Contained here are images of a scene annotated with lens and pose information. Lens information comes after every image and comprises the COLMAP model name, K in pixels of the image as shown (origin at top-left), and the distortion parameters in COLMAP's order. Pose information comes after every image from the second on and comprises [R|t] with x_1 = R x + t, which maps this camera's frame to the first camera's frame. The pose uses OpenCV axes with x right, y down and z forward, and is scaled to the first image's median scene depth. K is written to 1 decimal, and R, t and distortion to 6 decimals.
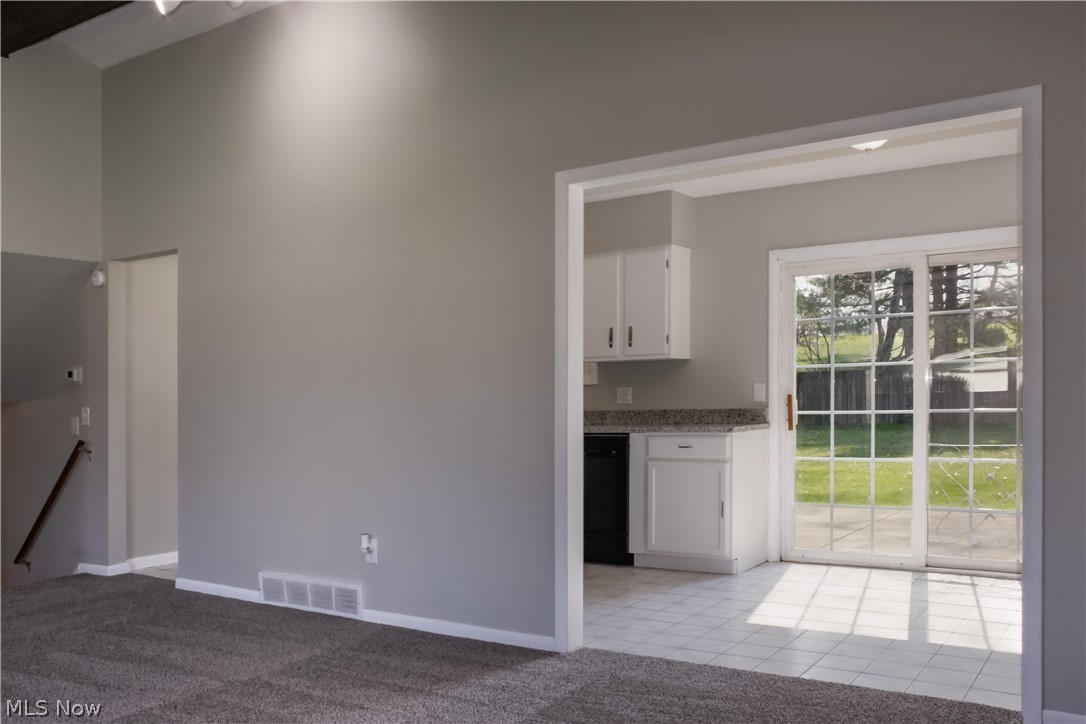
lens RADIAL K [[929.0, 0, 565.9], [0, 929.0, 405.4], [0, 0, 1]] dist [-0.063347, 0.097842]
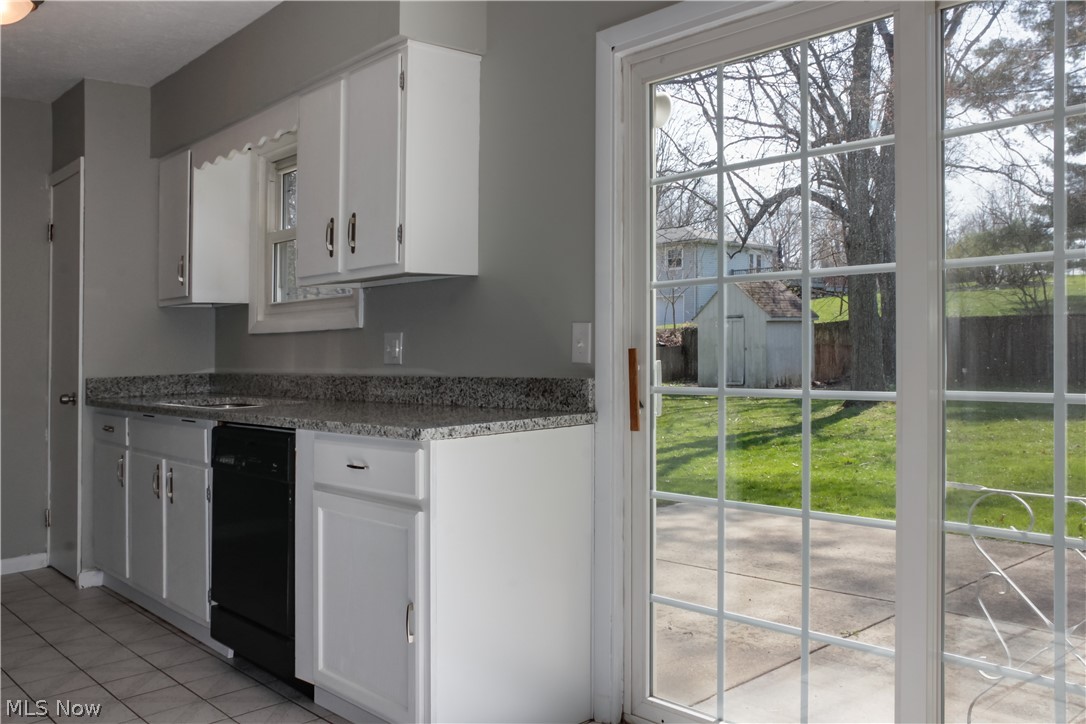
lens RADIAL K [[929.0, 0, 538.9], [0, 929.0, 334.5], [0, 0, 1]] dist [-0.063347, 0.097842]
pose [[0.968759, -0.002265, -0.247994, 0.306504], [-0.002226, 0.999839, -0.017825, -0.010476], [0.247994, 0.017820, 0.968598, 0.558811]]
